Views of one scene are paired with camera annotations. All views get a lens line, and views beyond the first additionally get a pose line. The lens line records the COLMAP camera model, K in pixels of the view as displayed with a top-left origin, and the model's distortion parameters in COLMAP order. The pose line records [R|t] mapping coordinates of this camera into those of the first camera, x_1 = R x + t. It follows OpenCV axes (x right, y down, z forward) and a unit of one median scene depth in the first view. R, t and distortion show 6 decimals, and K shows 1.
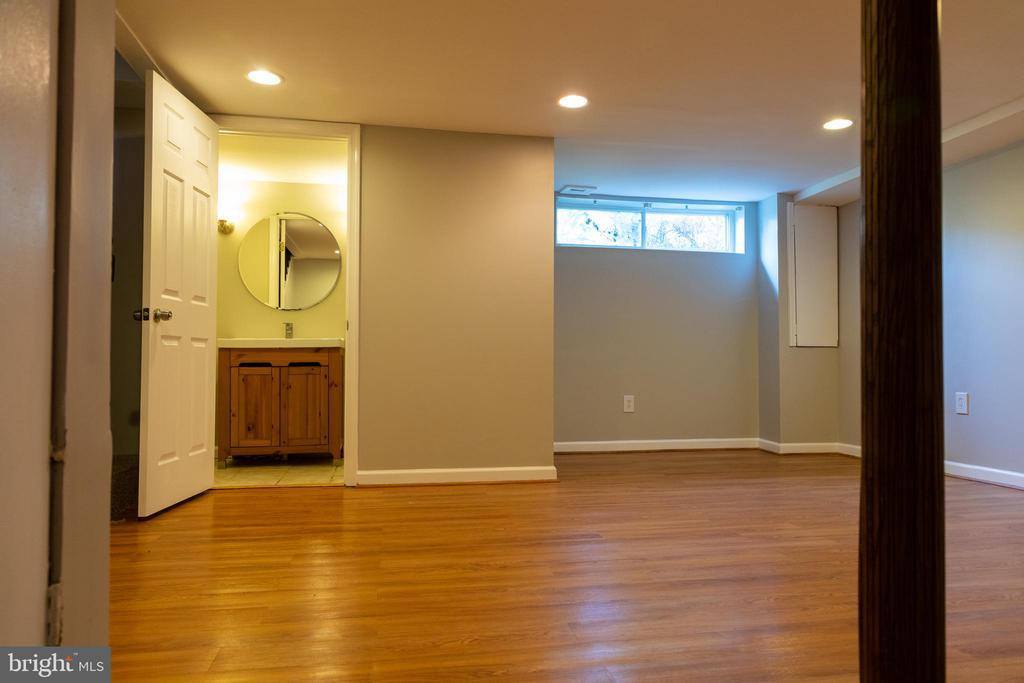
lens RADIAL K [[678.8, 0, 512.0], [0, 678.8, 341.5], [0, 0, 1]] dist [-0.005127, -0.001638]
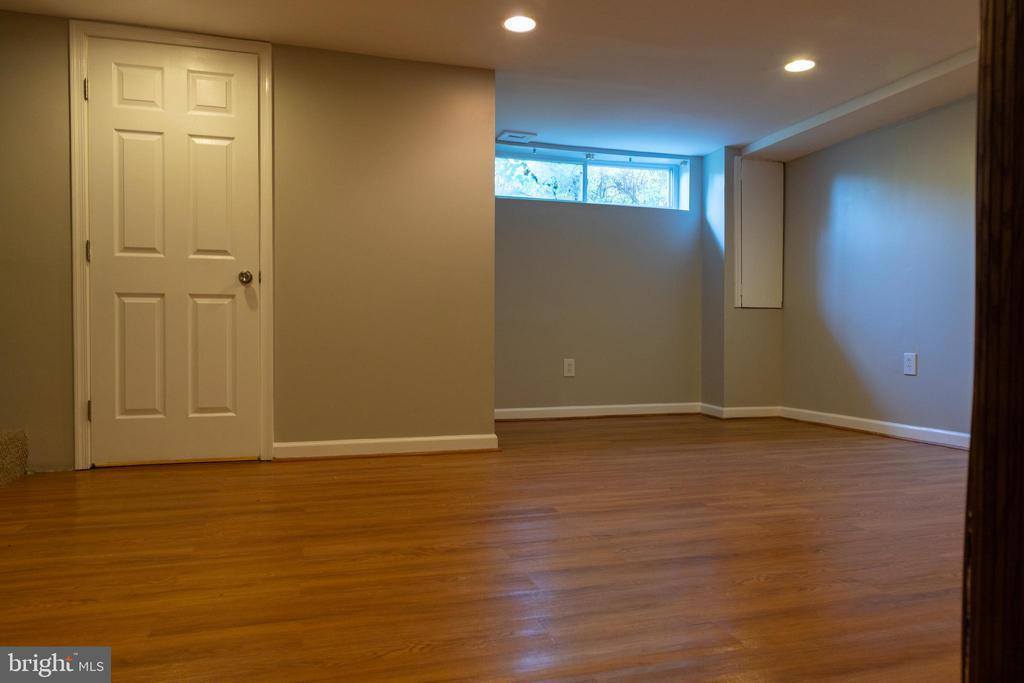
lens RADIAL K [[691.3, 0, 512.0], [0, 691.3, 341.5], [0, 0, 1]] dist [-0.003878, -0.001119]
pose [[0.993841, -0.001176, 0.110813, -0.017366], [-0.003880, 0.998961, 0.045399, 0.015661], [-0.110752, -0.045549, 0.992804, 0.074177]]
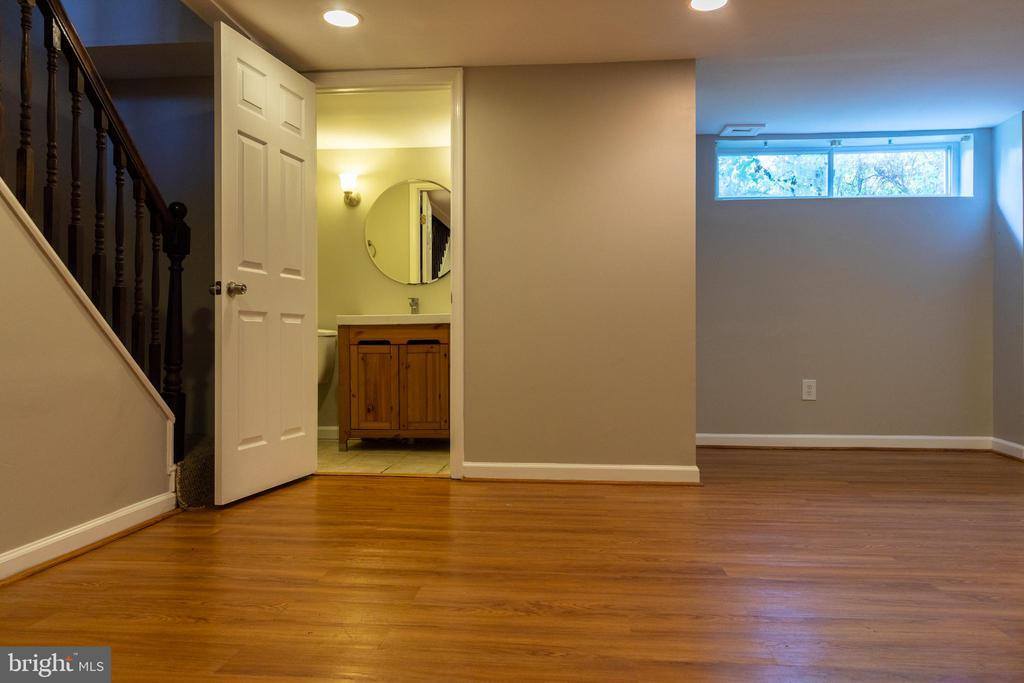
lens RADIAL K [[691.3, 0, 512.0], [0, 691.3, 341.5], [0, 0, 1]] dist [-0.003878, -0.001119]
pose [[0.962001, -0.002159, -0.273038, 0.073510], [0.010983, 0.999465, 0.030796, 0.005688], [0.272825, -0.032625, 0.961510, 0.141429]]
